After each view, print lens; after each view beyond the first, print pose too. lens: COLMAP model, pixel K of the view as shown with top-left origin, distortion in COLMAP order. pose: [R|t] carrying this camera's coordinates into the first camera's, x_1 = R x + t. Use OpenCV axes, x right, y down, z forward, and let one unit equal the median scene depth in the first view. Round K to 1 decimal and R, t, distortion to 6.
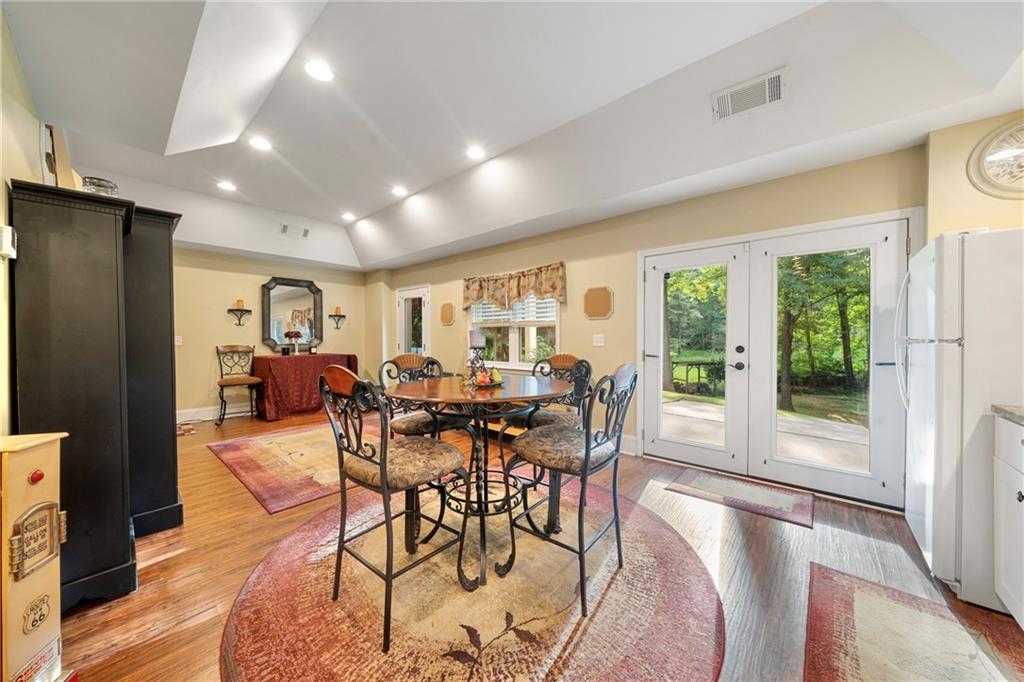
lens RADIAL K [[348.1, 0, 512.0], [0, 348.1, 341.0], [0, 0, 1]] dist [0.000145, -0.000024]
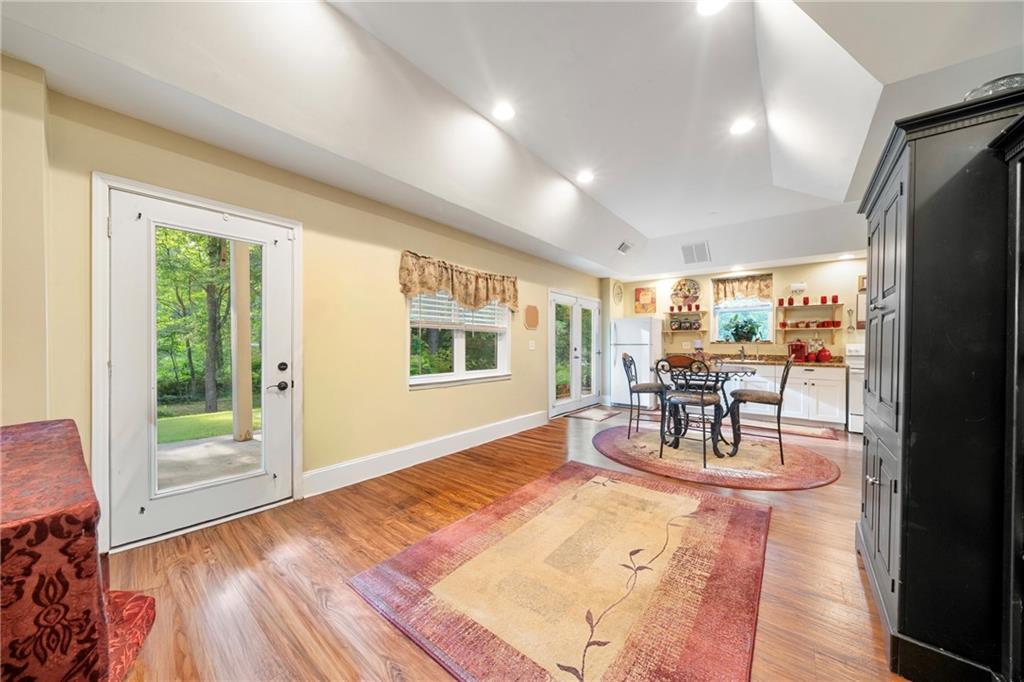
lens RADIAL K [[348.1, 0, 512.0], [0, 348.1, 341.0], [0, 0, 1]] dist [0.000145, -0.000024]
pose [[-0.041262, 0.014292, 0.999046, -0.953443], [0.016315, 0.999774, -0.013629, -0.001377], [-0.999015, 0.015737, -0.041486, 1.007335]]
